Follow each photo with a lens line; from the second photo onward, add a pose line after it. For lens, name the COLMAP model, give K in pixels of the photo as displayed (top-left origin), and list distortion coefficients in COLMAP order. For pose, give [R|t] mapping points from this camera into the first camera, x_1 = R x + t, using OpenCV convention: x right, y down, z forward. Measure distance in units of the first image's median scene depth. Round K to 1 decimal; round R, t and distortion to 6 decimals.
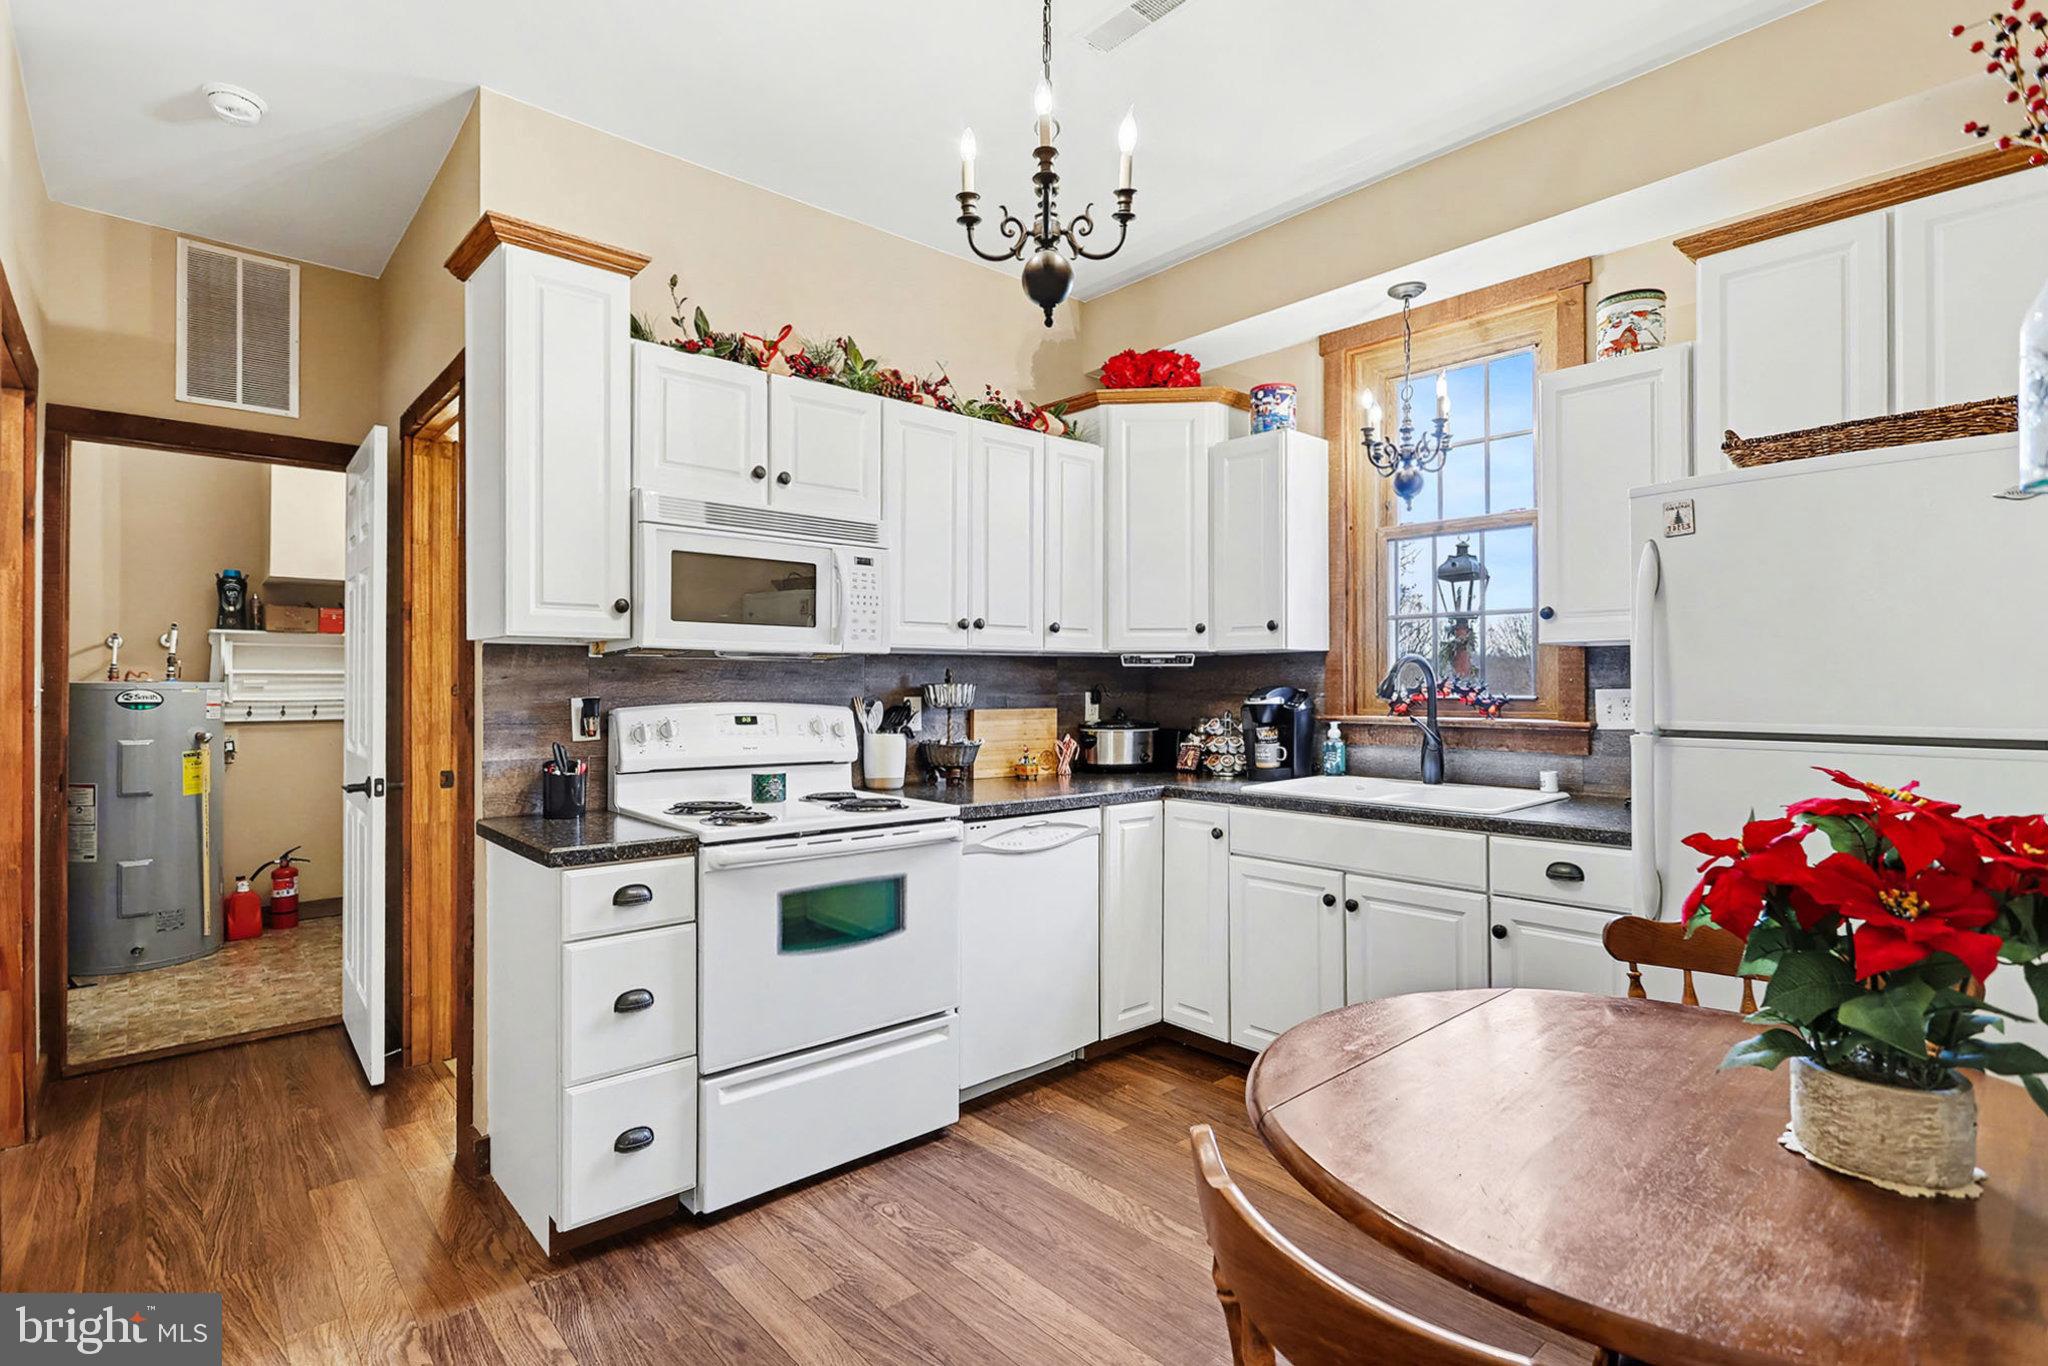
lens RADIAL K [[985.5, 0, 1037.0], [0, 985.5, 678.5], [0, 0, 1]] dist [0.002075, 0.003164]
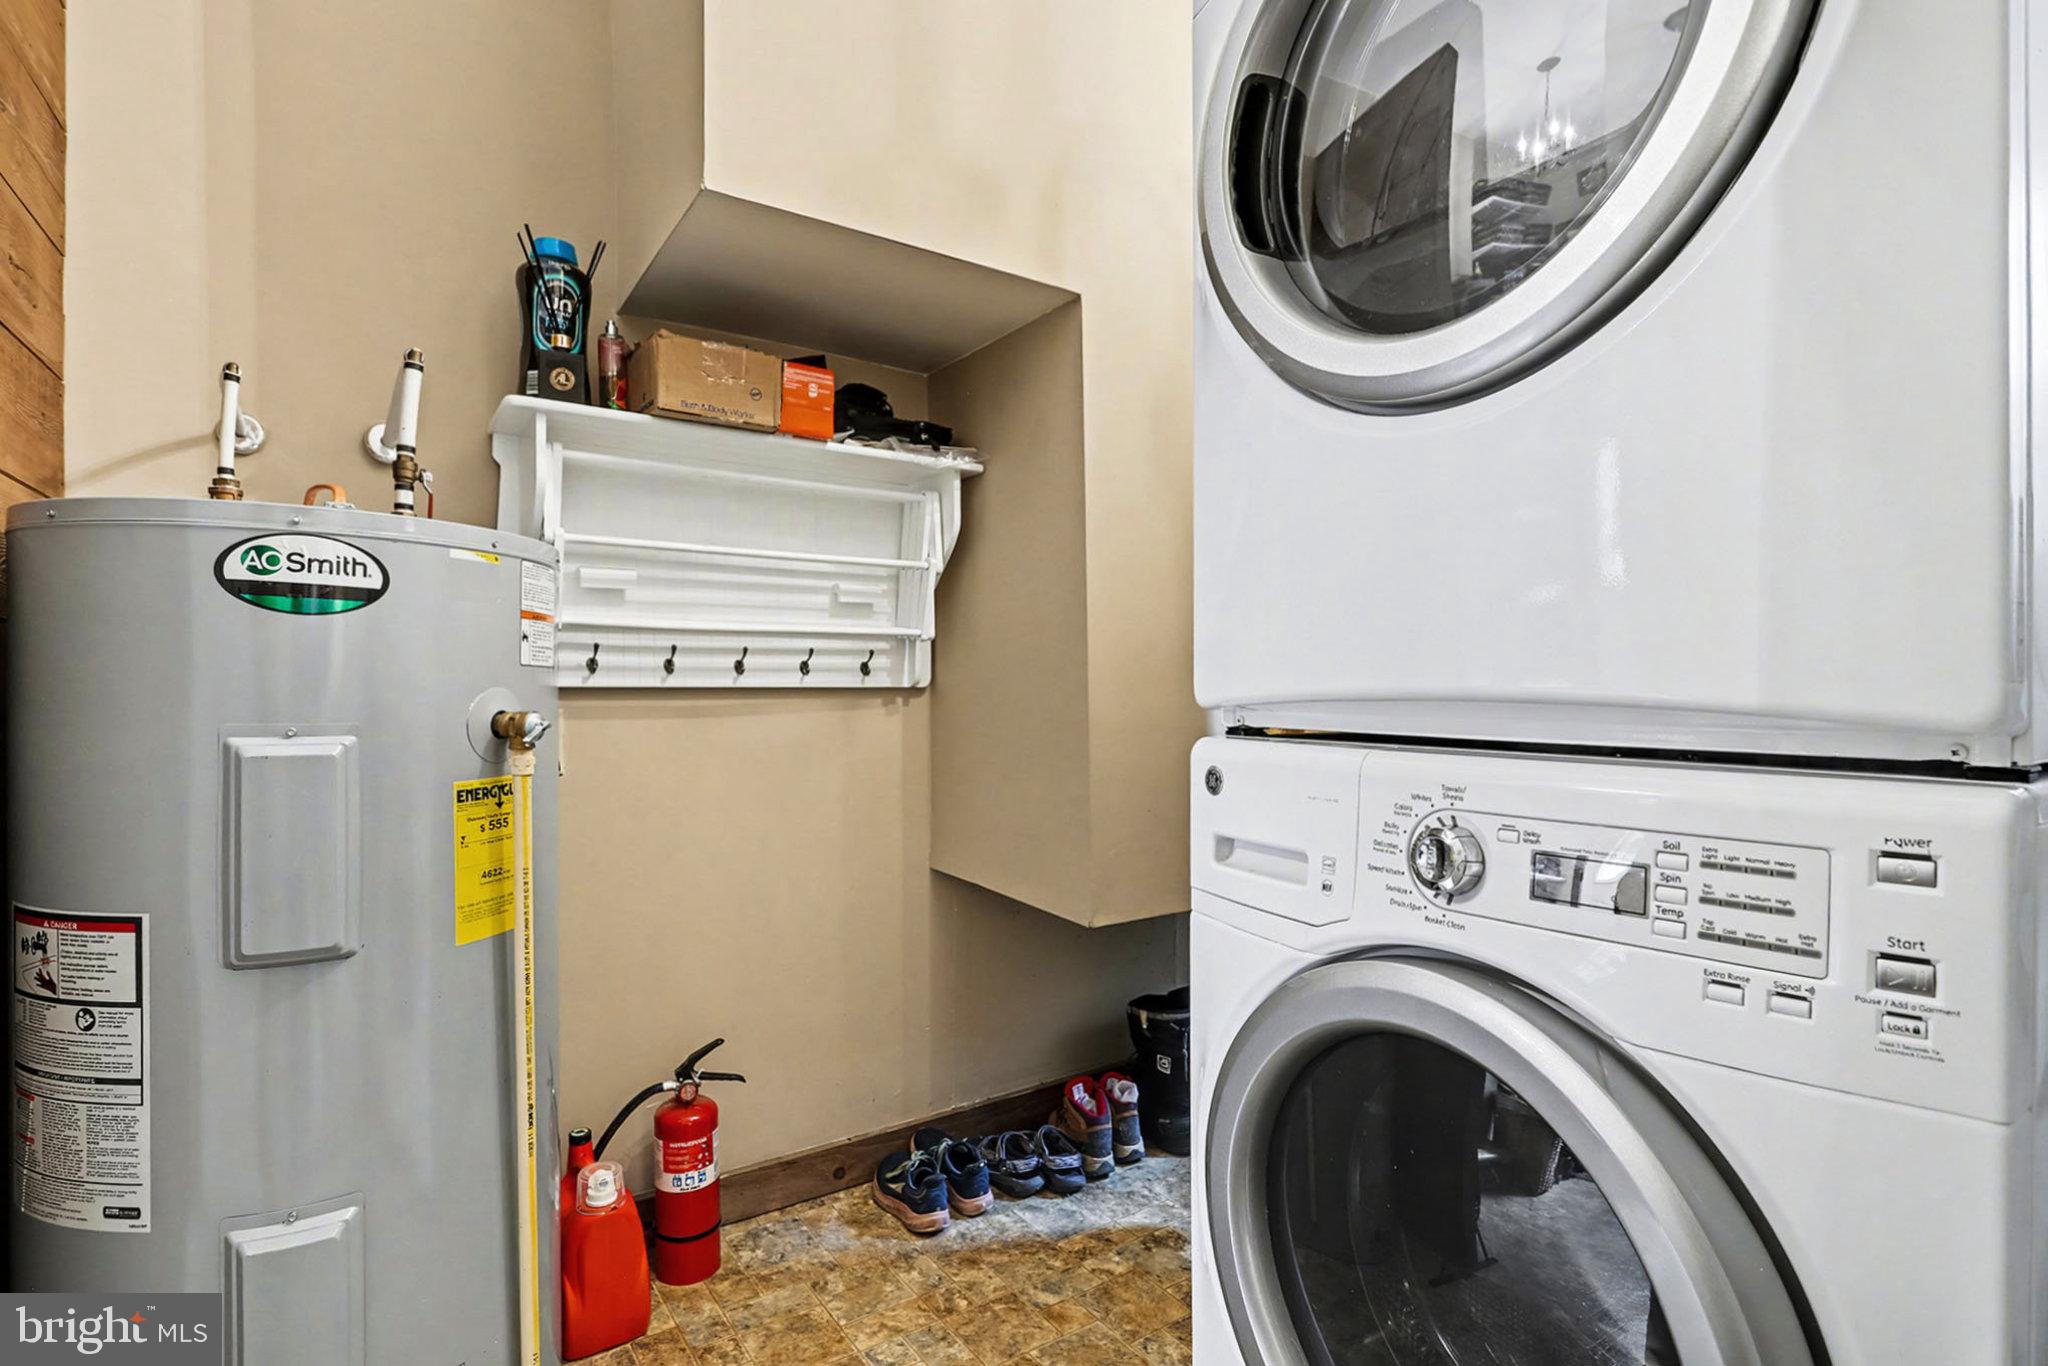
lens RADIAL K [[985.5, 0, 1011.6], [0, 985.5, 694.0], [0, 0, 1]] dist [0.002075, 0.003164]
pose [[0.990550, 0.002011, -0.137138, -0.670252], [-0.000695, 0.999953, 0.009643, 0.047351], [0.137151, -0.009457, 0.990505, 0.748478]]
